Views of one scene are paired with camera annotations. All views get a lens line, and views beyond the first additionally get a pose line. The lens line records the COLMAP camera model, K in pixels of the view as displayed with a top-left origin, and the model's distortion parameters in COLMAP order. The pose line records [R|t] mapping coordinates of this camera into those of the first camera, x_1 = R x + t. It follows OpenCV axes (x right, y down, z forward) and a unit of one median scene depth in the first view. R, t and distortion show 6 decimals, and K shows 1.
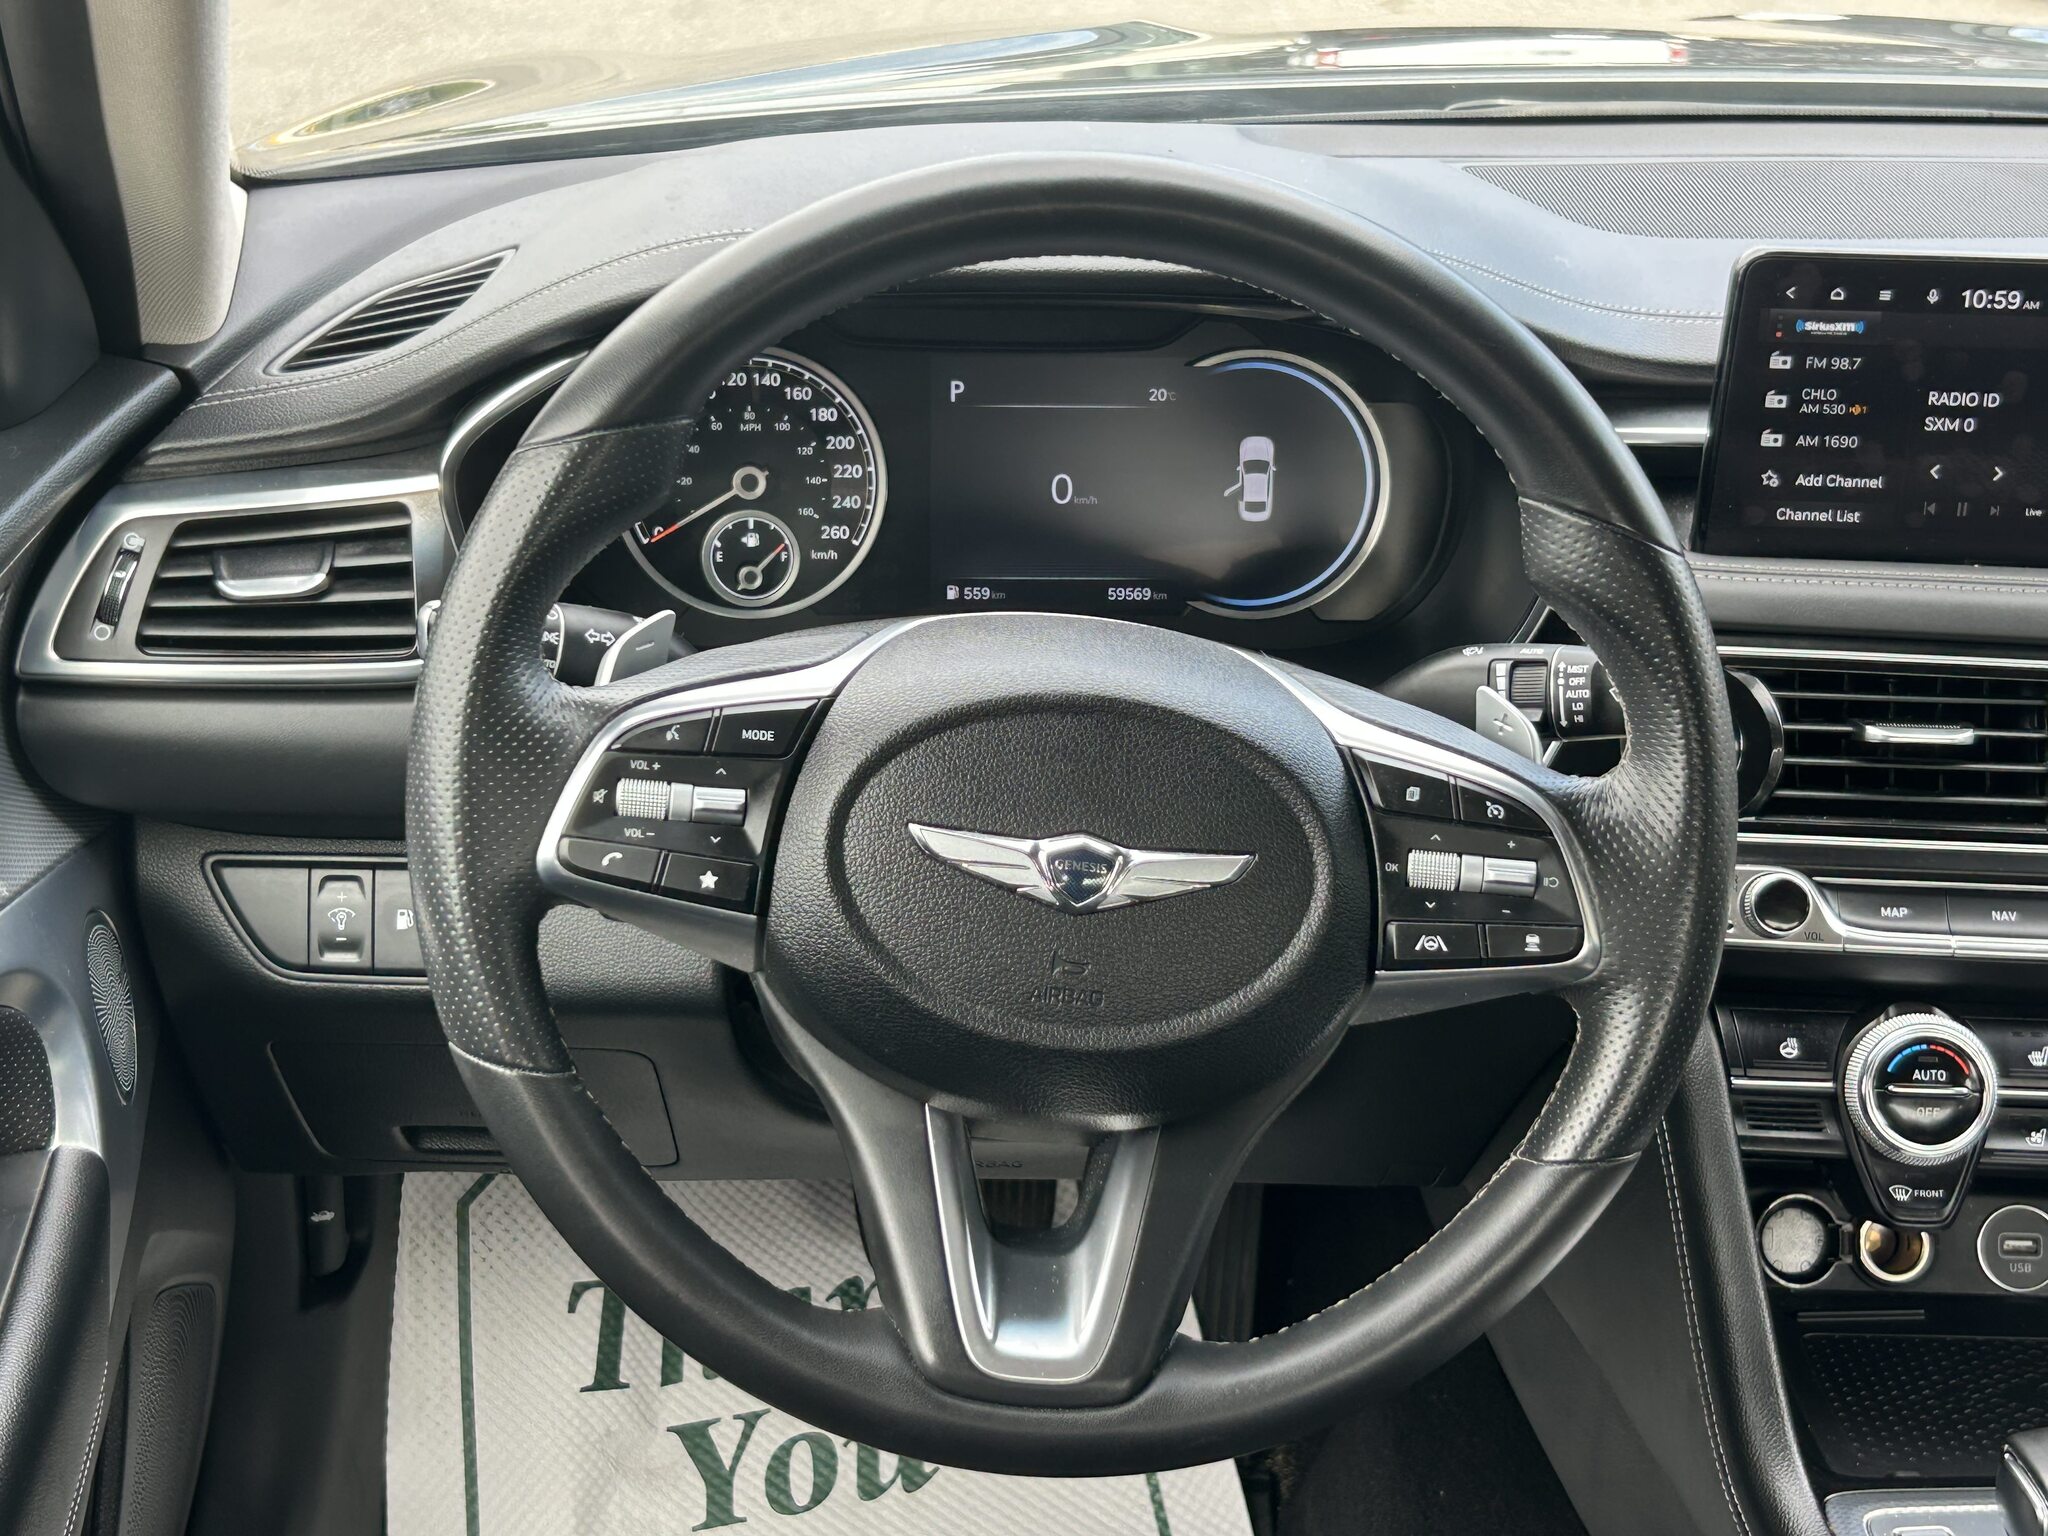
lens RADIAL K [[2960.2, 0, 1039.4], [0, 2960.2, 800.3], [0, 0, 1]] dist [0.055583, 0.000000]
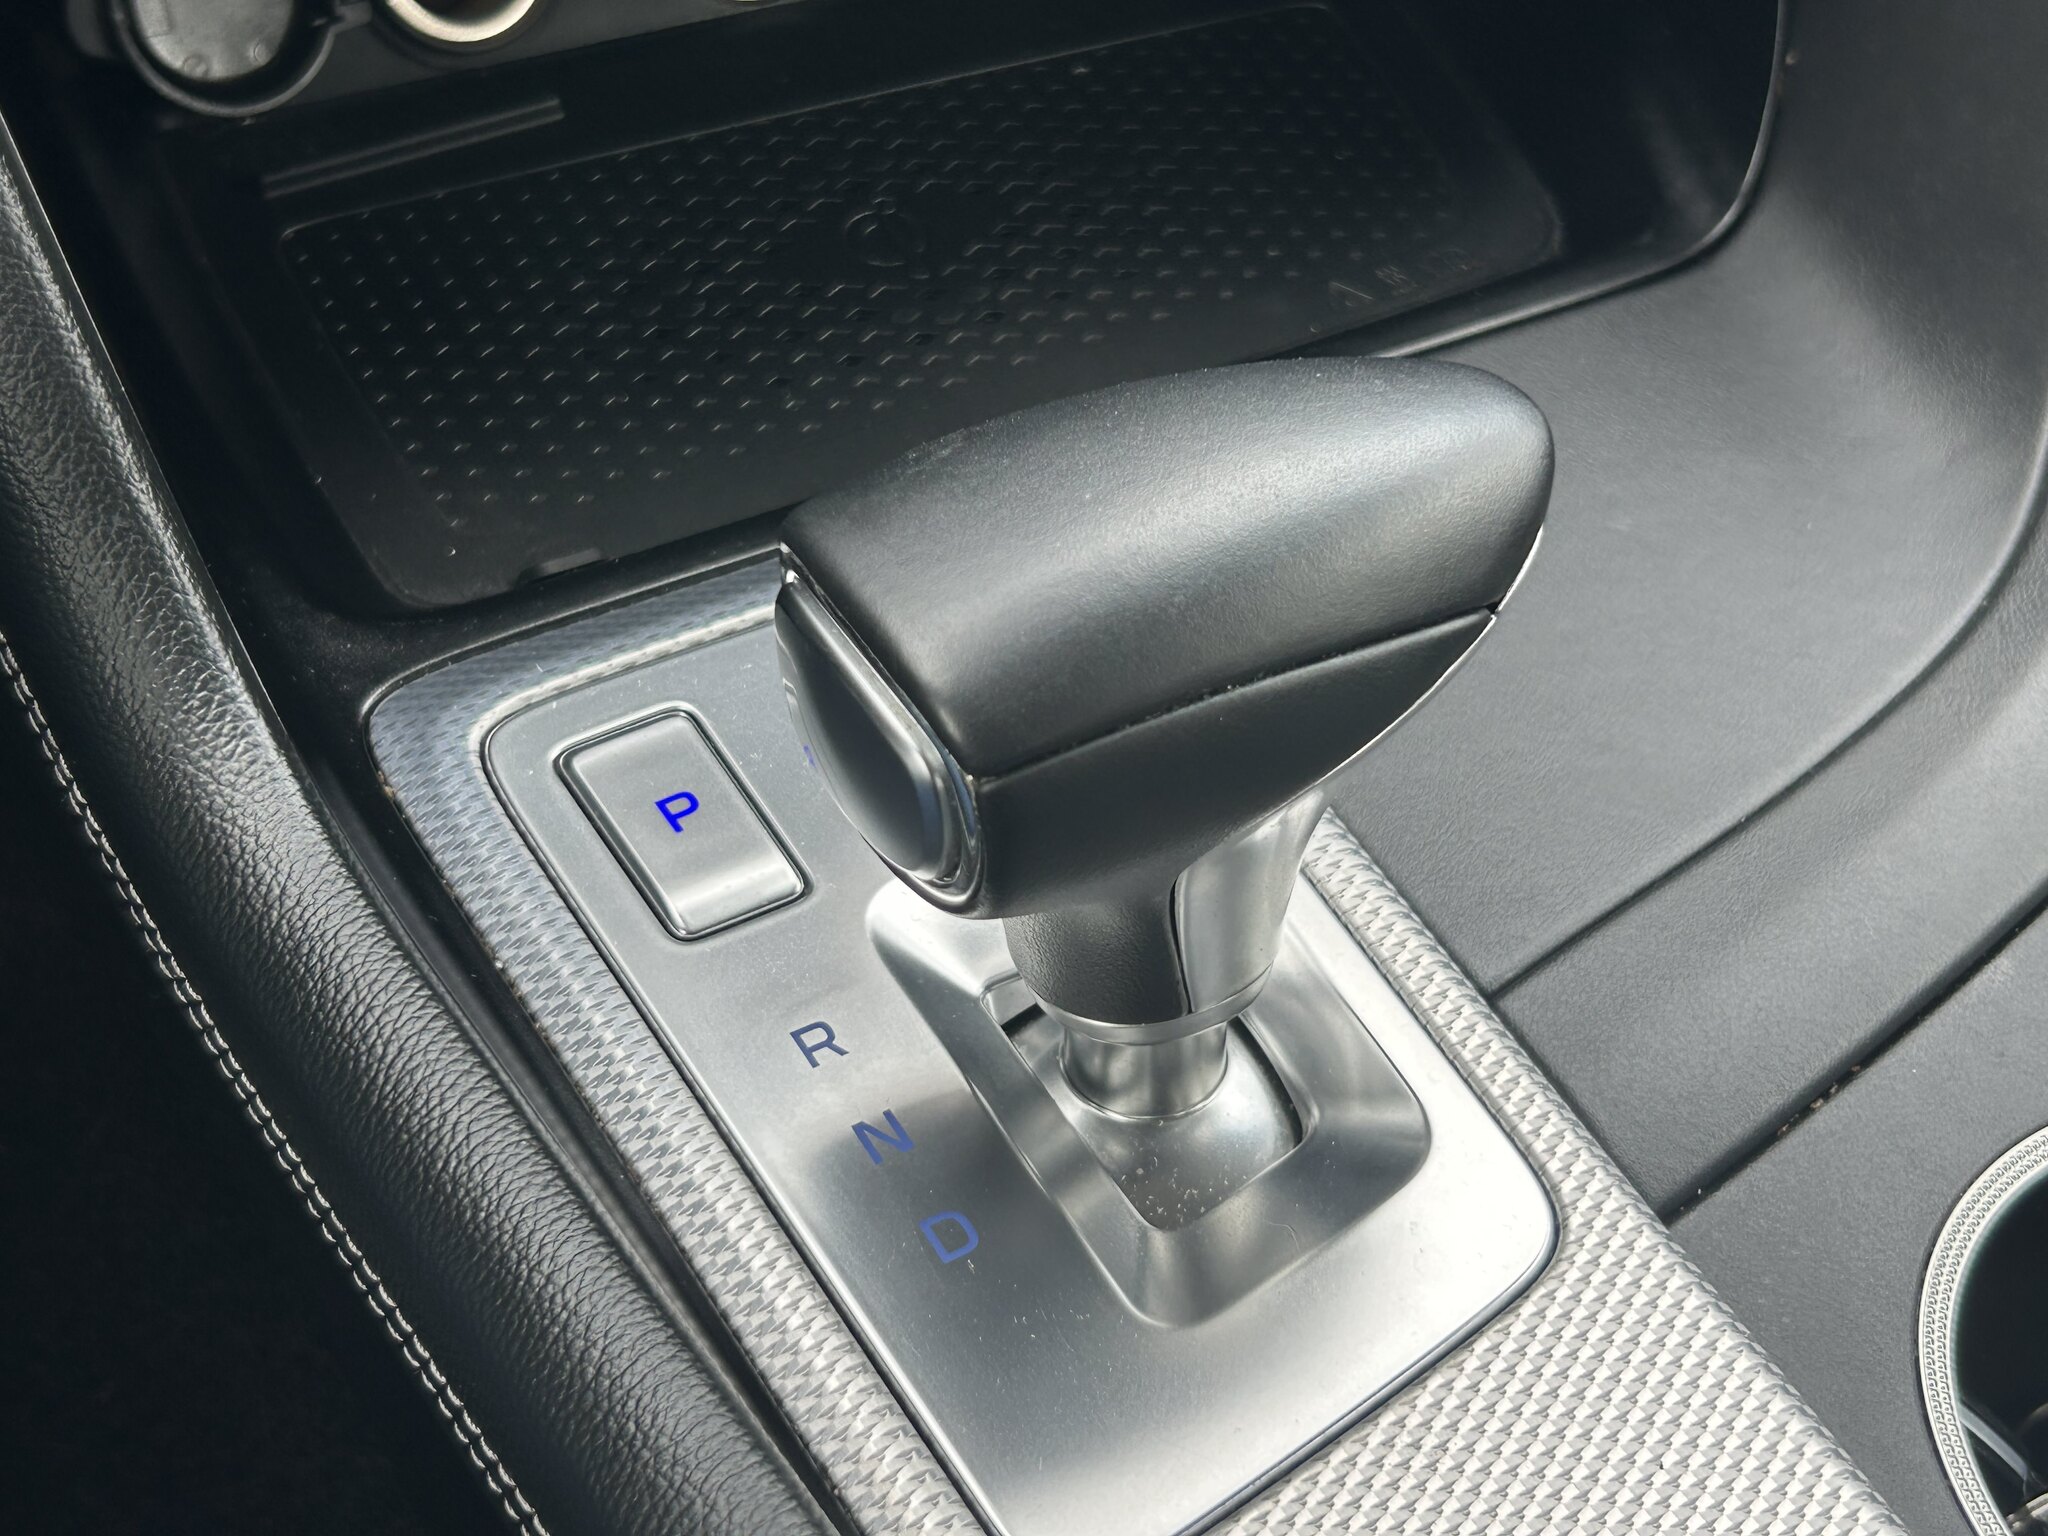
lens RADIAL K [[2960.2, 0, 1021.9], [0, 2960.2, 771.1], [0, 0, 1]] dist [0.055583, 0.000000]
pose [[0.906380, -0.296292, 0.301142, 0.211192], [0.149791, 0.891904, 0.426695, 0.091678], [-0.395016, -0.341640, 0.852786, 0.613718]]
